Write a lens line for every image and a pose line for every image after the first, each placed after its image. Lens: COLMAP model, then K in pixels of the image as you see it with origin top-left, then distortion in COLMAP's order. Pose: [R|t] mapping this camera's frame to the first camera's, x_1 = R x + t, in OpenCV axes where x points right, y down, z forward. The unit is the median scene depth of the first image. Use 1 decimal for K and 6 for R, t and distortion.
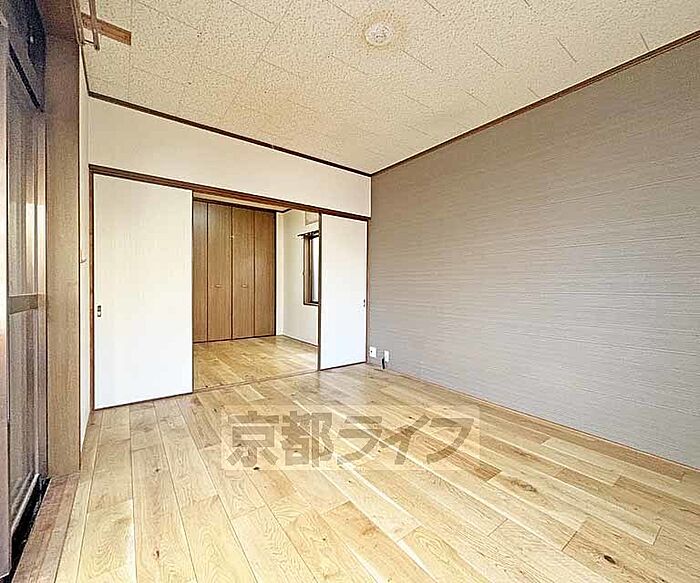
lens RADIAL K [[306.9, 0, 354.4], [0, 306.9, 291.8], [0, 0, 1]] dist [0.001830, -0.000095]
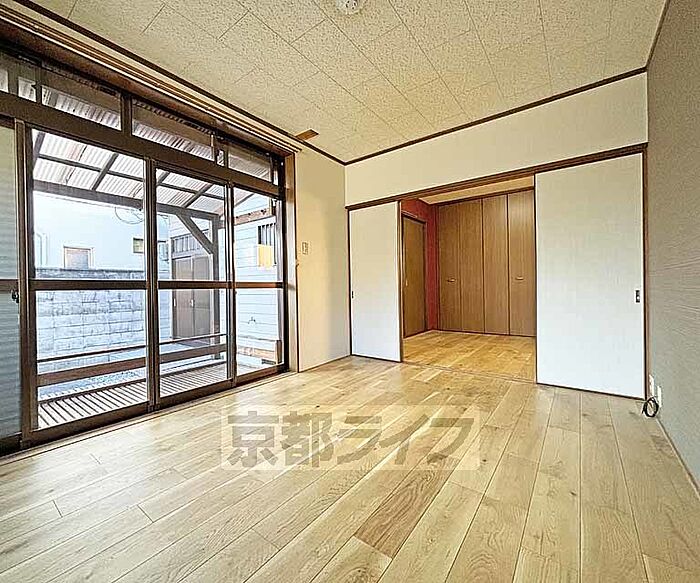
lens RADIAL K [[306.9, 0, 354.7], [0, 306.9, 289.8], [0, 0, 1]] dist [0.001830, -0.000095]
pose [[0.287765, 0.015581, -0.957574, 0.533345], [0.021143, 0.999521, 0.022617, 0.000700], [0.957468, -0.026754, 0.287298, 0.388805]]
